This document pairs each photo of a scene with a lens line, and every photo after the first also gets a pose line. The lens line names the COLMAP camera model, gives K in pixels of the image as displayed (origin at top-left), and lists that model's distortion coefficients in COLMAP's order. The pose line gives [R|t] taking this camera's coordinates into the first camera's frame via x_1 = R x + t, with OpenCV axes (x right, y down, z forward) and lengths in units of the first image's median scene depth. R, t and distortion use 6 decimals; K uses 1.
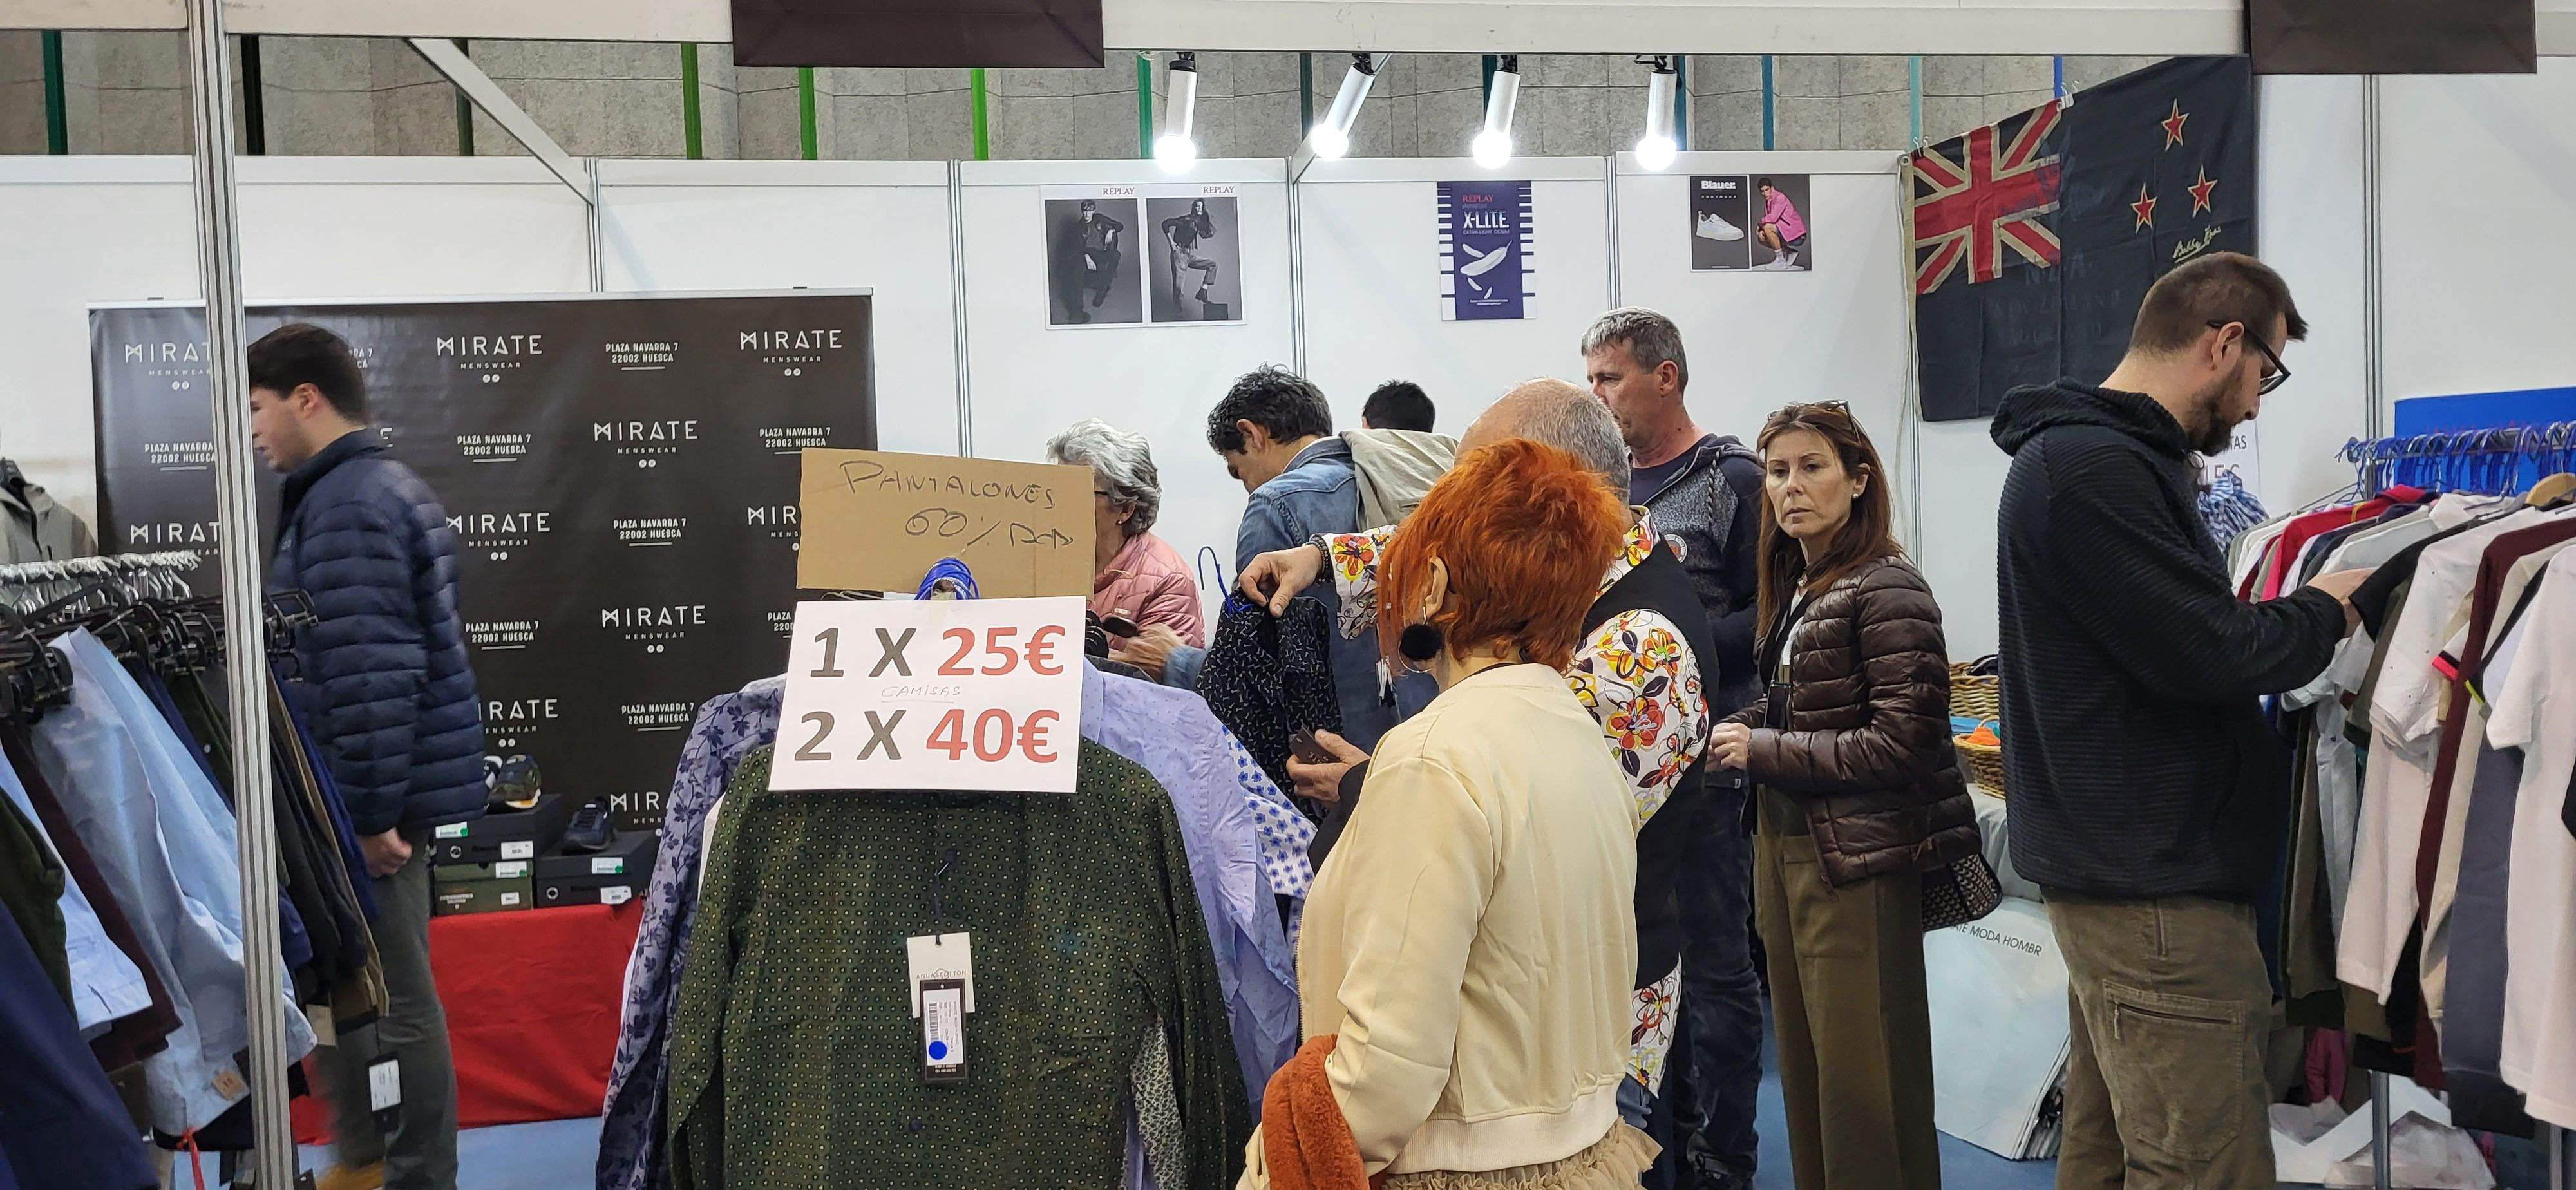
lens RADIAL K [[1937.8, 0, 1293.7], [0, 1937.8, 587.8], [0, 0, 1]] dist [0.032082, -0.010148]
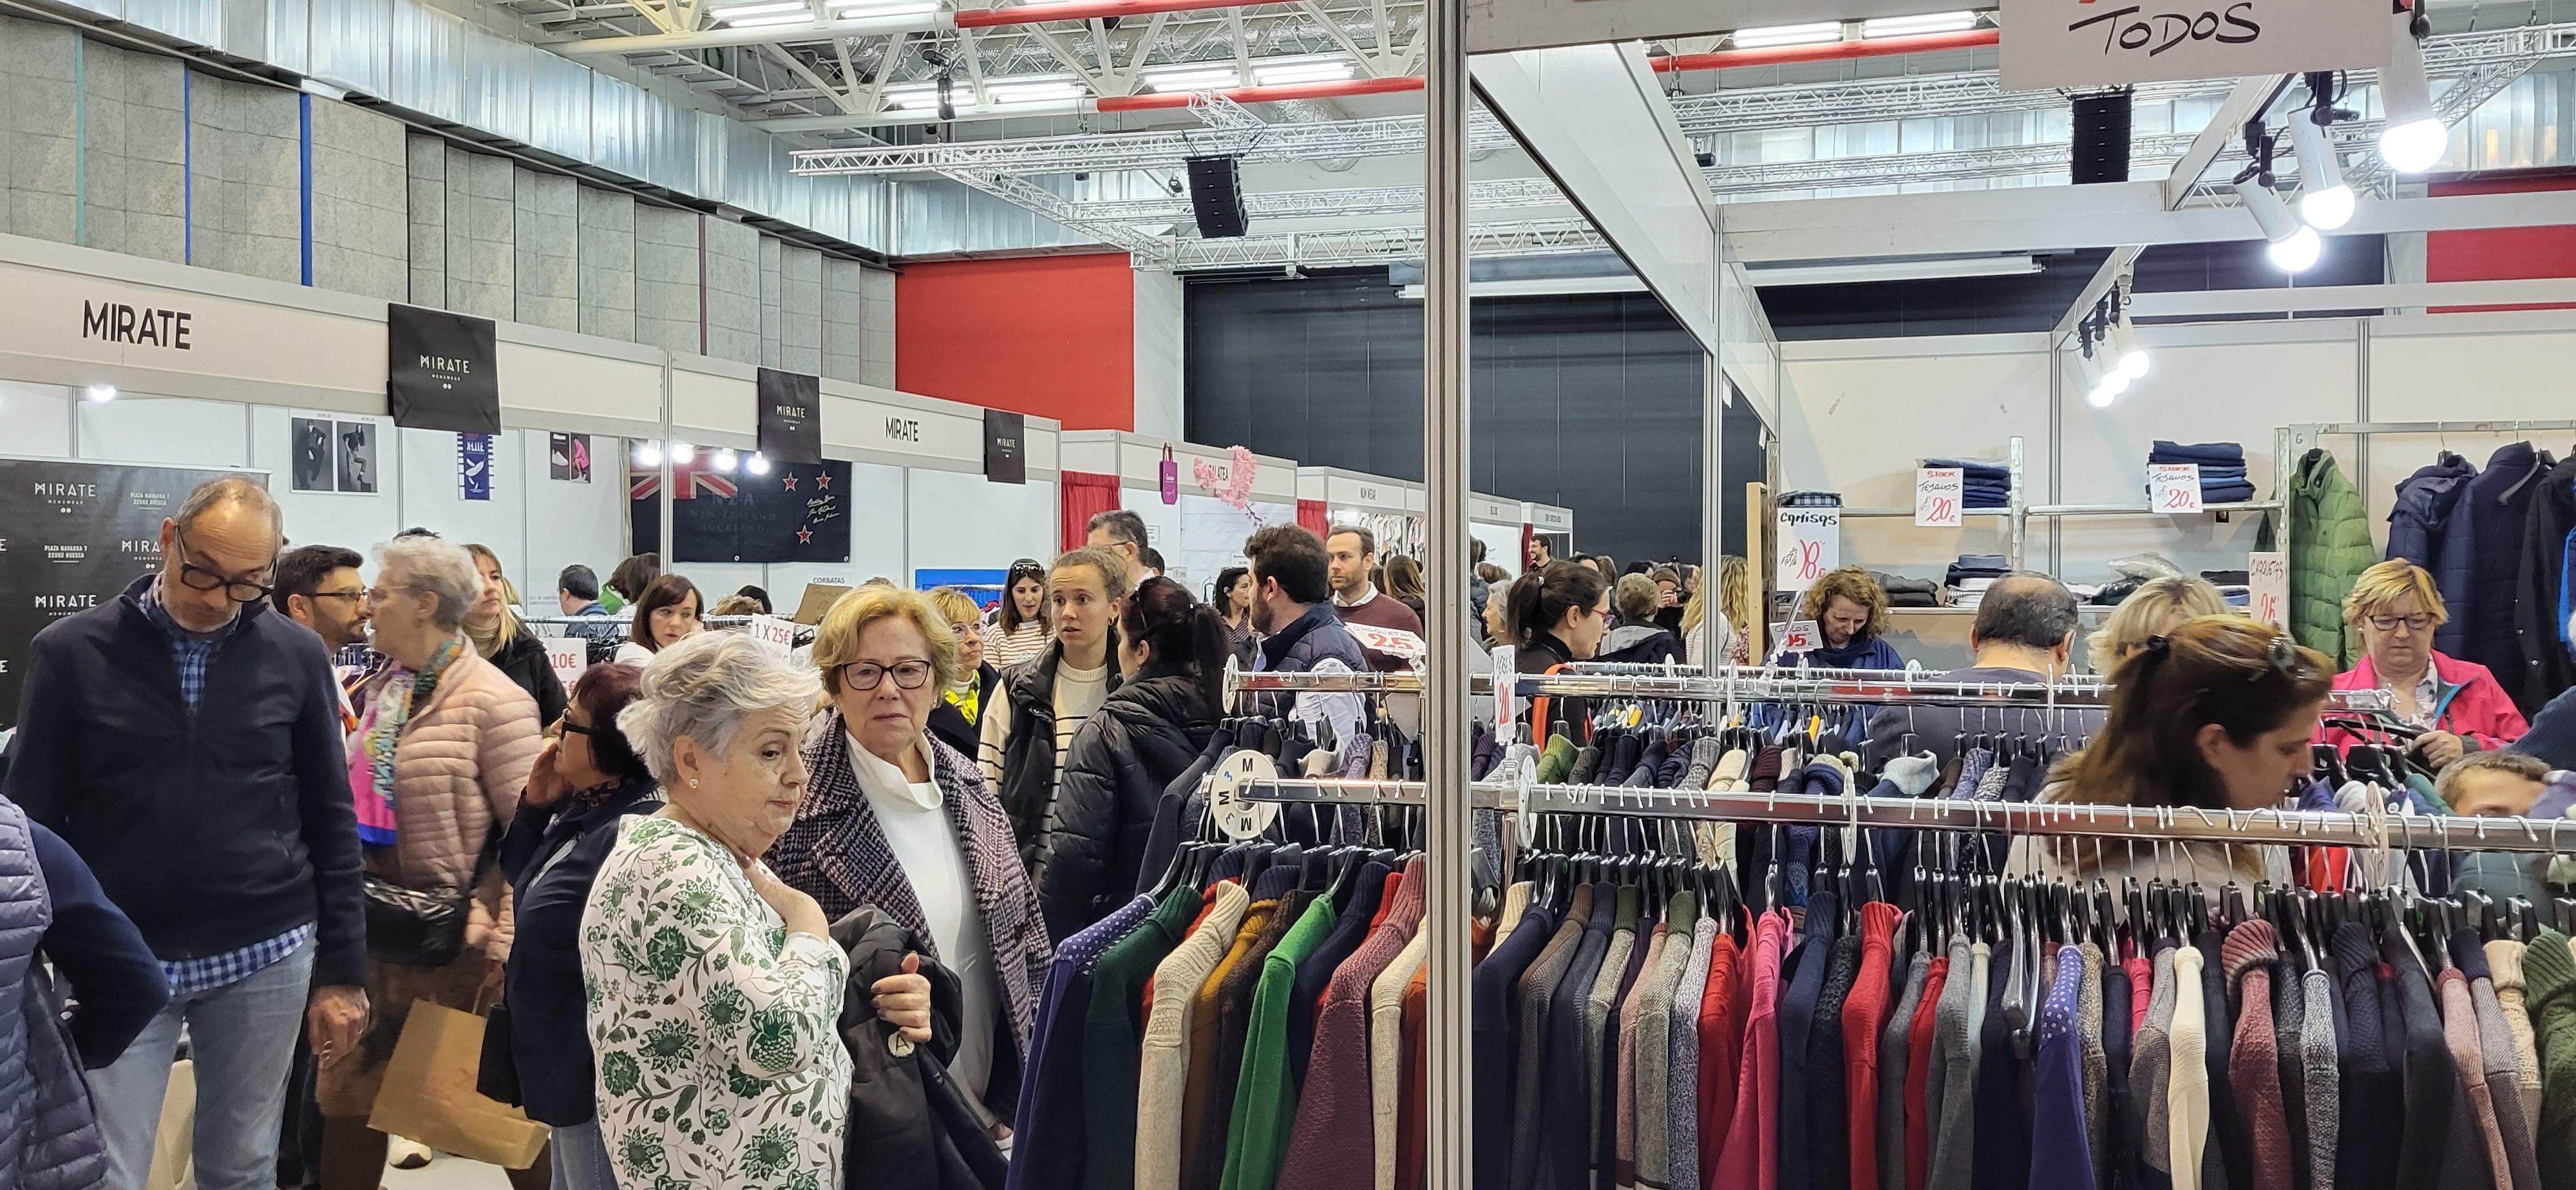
lens RADIAL K [[1937.8, 0, 1293.7], [0, 1937.8, 587.8], [0, 0, 1]] dist [0.032082, -0.010148]
pose [[0.458228, 0.024864, 0.888487, -1.194420], [0.022616, 0.998959, -0.039620, 0.036413], [-0.888547, 0.038249, 0.457189, -0.539084]]
